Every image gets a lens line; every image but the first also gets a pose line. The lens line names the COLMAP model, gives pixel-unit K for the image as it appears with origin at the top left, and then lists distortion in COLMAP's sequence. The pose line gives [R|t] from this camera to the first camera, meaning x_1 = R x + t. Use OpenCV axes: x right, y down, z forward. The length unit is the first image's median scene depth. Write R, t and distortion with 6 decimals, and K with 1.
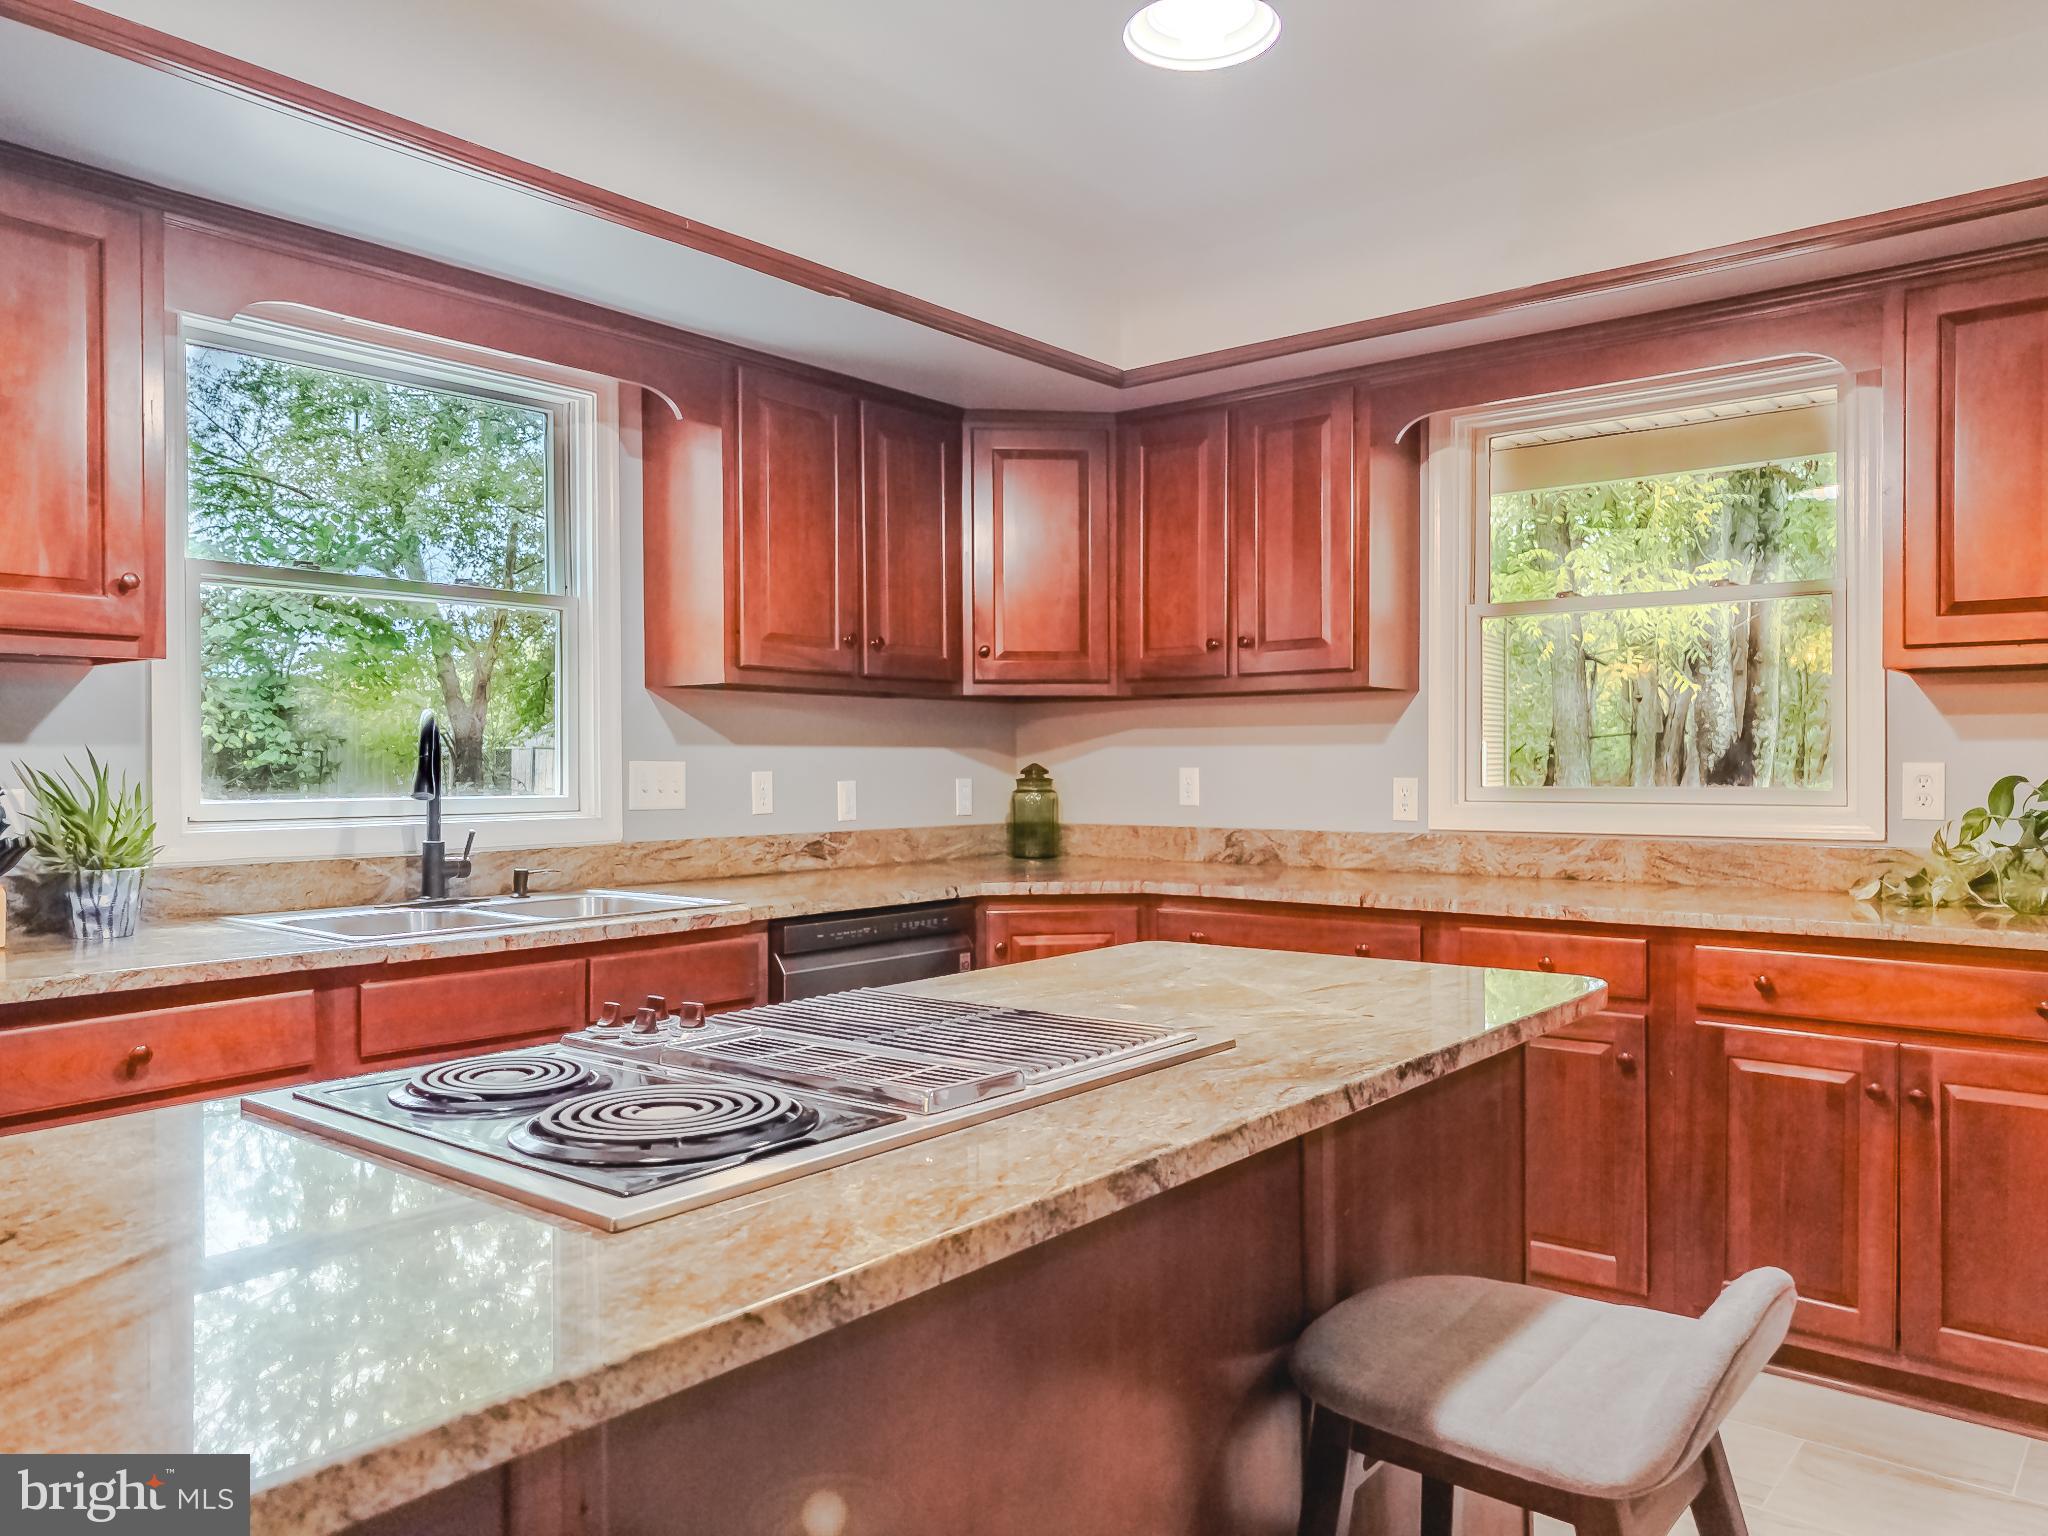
lens RADIAL K [[1462.2, 0, 1024.0], [0, 1462.2, 768.0], [0, 0, 1]] dist [0.000635, -0.004516]
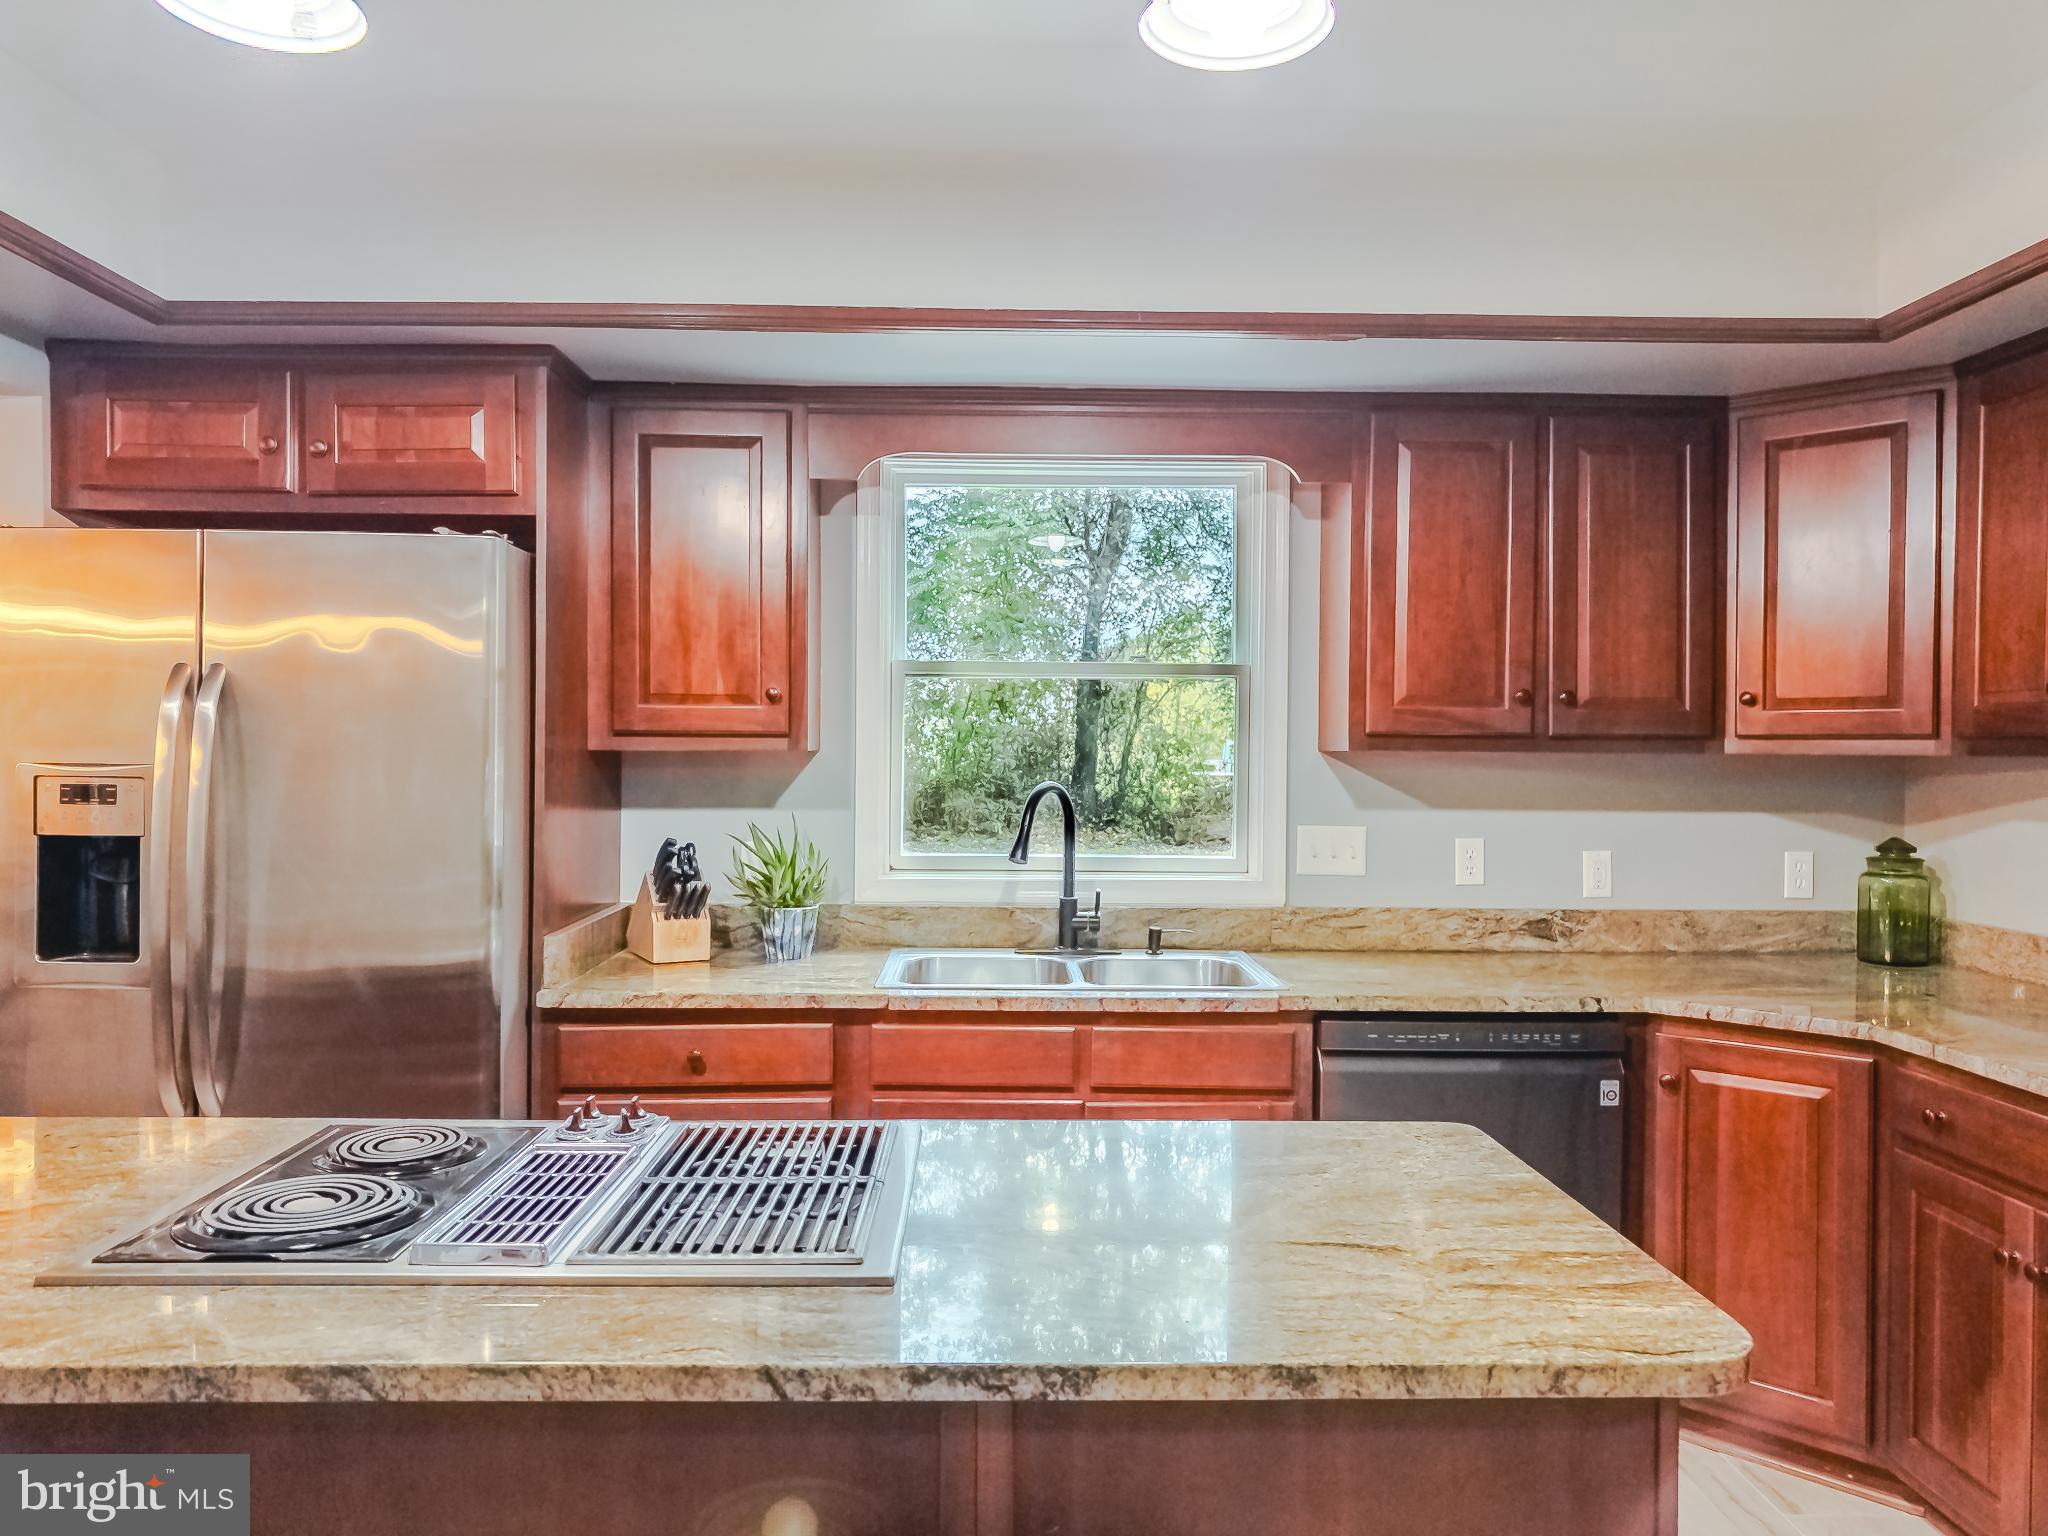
lens RADIAL K [[1465.4, 0, 1015.8], [0, 1465.4, 761.6], [0, 0, 1]] dist [0.000876, 0.001995]
pose [[0.644800, 0.016226, -0.764179, 0.373504], [-0.012669, 0.999864, 0.010539, -0.057080], [0.764247, 0.002886, 0.644918, 0.215688]]
